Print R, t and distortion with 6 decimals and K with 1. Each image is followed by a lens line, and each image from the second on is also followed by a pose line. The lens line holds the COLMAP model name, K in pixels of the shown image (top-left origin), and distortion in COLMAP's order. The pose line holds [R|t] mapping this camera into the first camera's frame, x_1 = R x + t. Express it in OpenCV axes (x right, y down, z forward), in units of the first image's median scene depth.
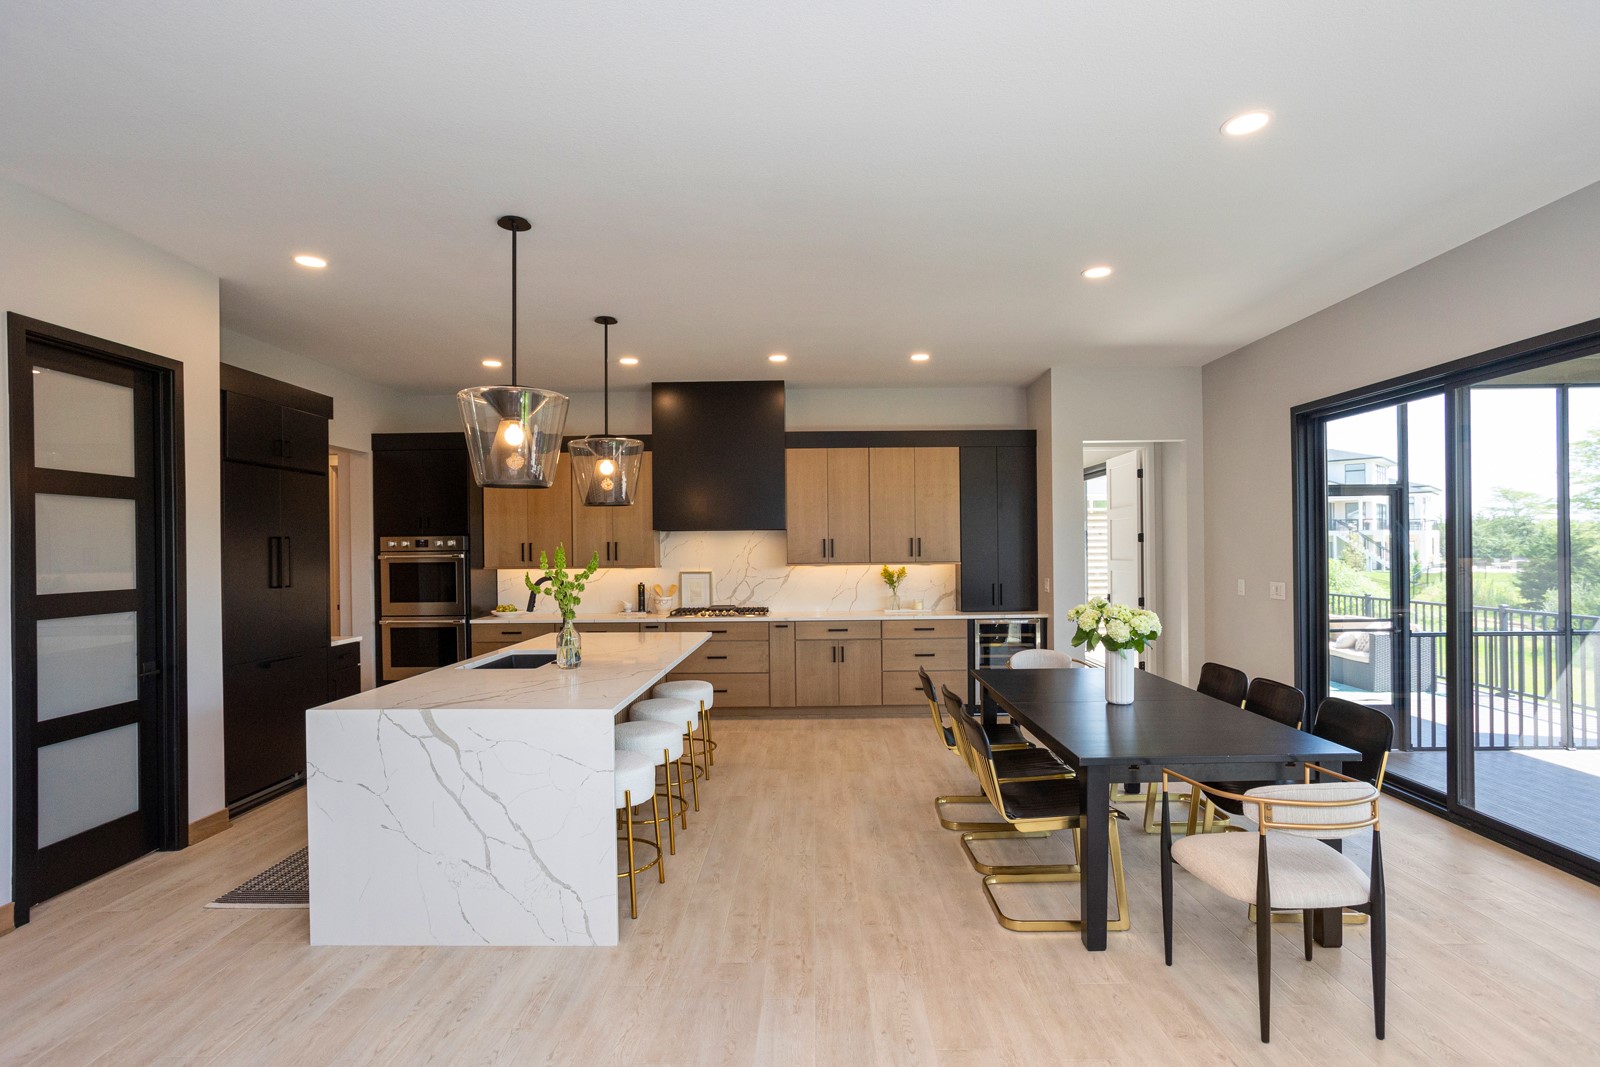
lens RADIAL K [[779.6, 0, 809.8], [0, 779.6, 550.5], [0, 0, 1]] dist [-0.063888, 0.057571]
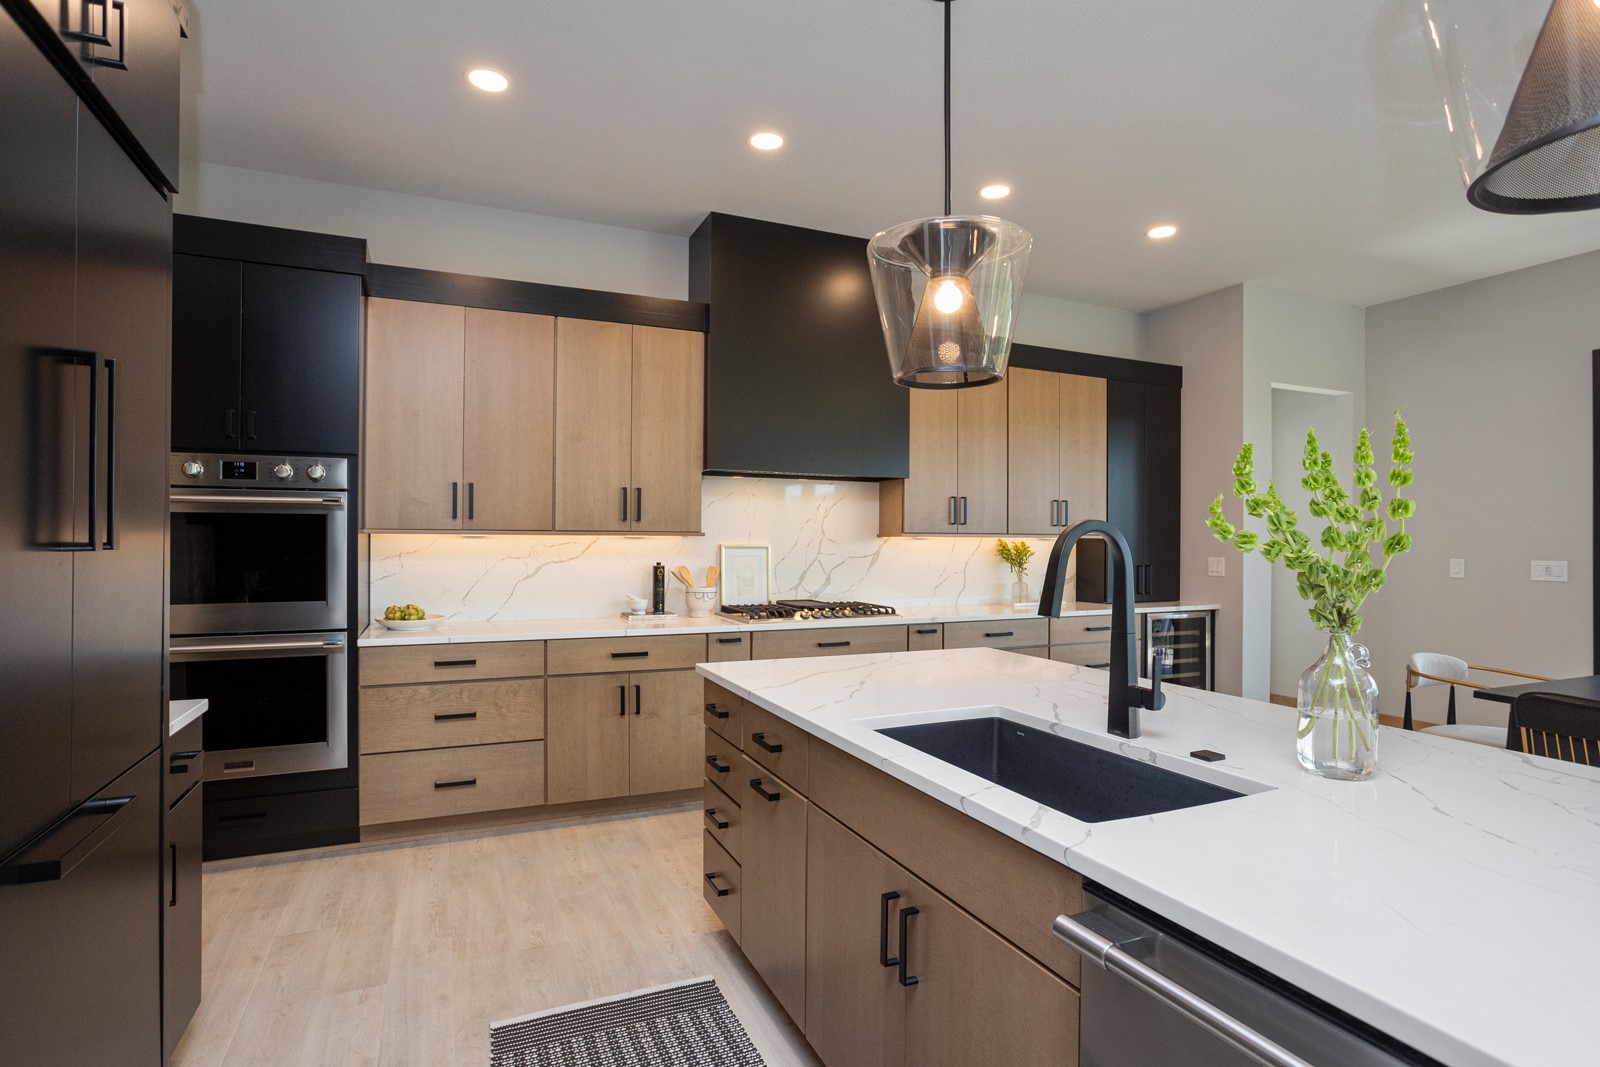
lens RADIAL K [[840.2, 0, 825.0], [0, 840.2, 527.7], [0, 0, 1]] dist [-0.063166, 0.000028]
pose [[0.907246, 0.019282, 0.420159, -0.390874], [-0.017422, 0.999814, -0.008265, 0.020067], [-0.420240, 0.000179, 0.907413, 0.420787]]
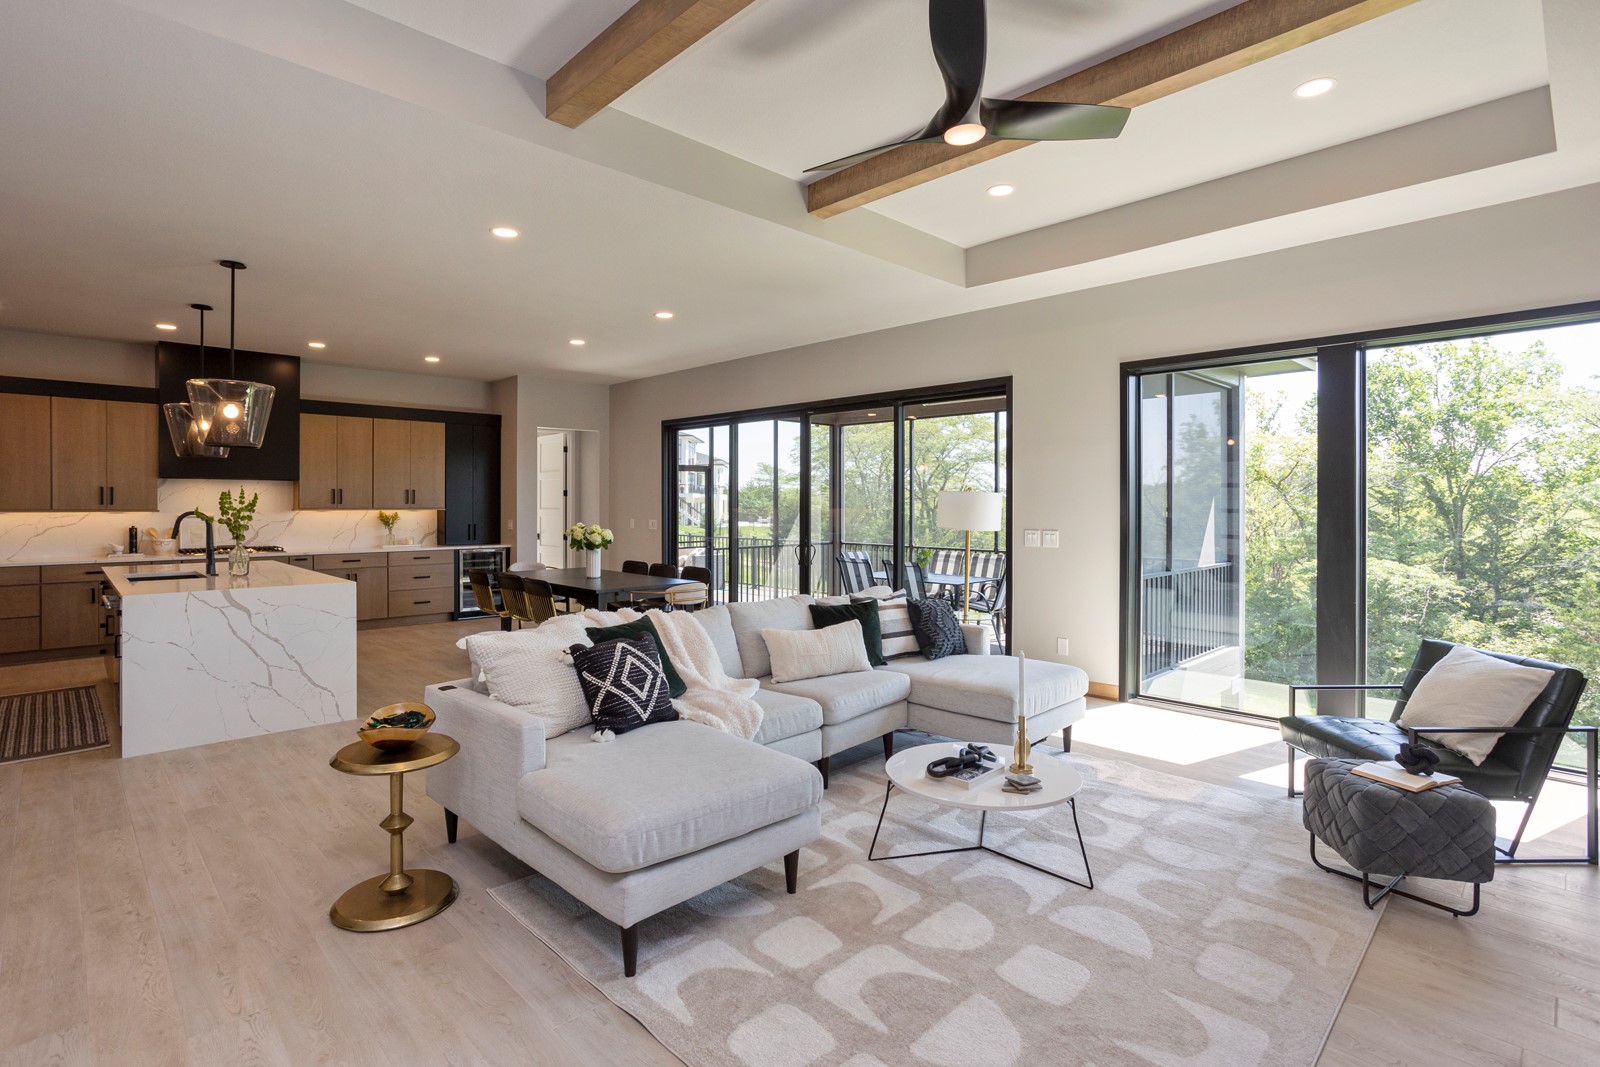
lens RADIAL K [[781.2, 0, 796.9], [0, 781.2, 508.4], [0, 0, 1]] dist [-0.028192, 0.017683]
pose [[0.713670, 0.006584, 0.700451, -0.330262], [-0.006320, 0.999976, -0.002961, 0.015855], [-0.700454, -0.002314, 0.713694, -0.406653]]
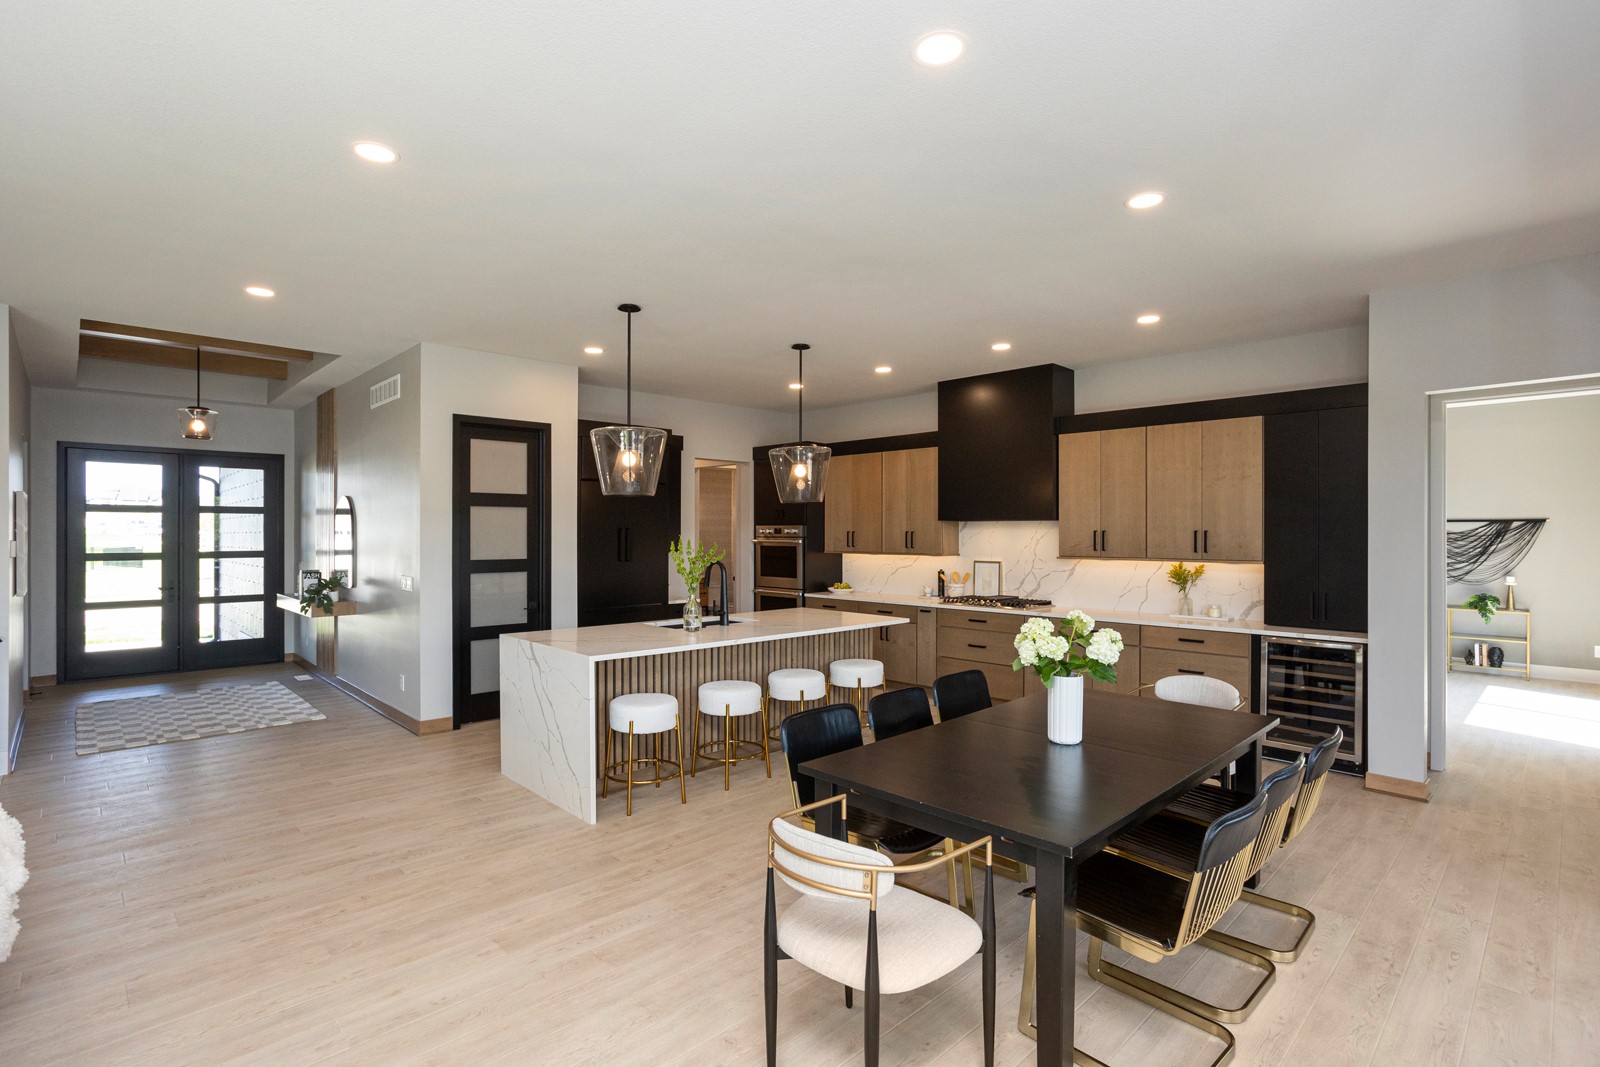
lens RADIAL K [[779.6, 0, 809.8], [0, 779.6, 550.5], [0, 0, 1]] dist [-0.063888, 0.057571]
pose [[0.696721, 0.029011, -0.716755, 0.453522], [-0.010664, 0.999490, 0.030089, -0.016061], [0.717263, -0.013320, 0.696676, 0.135216]]
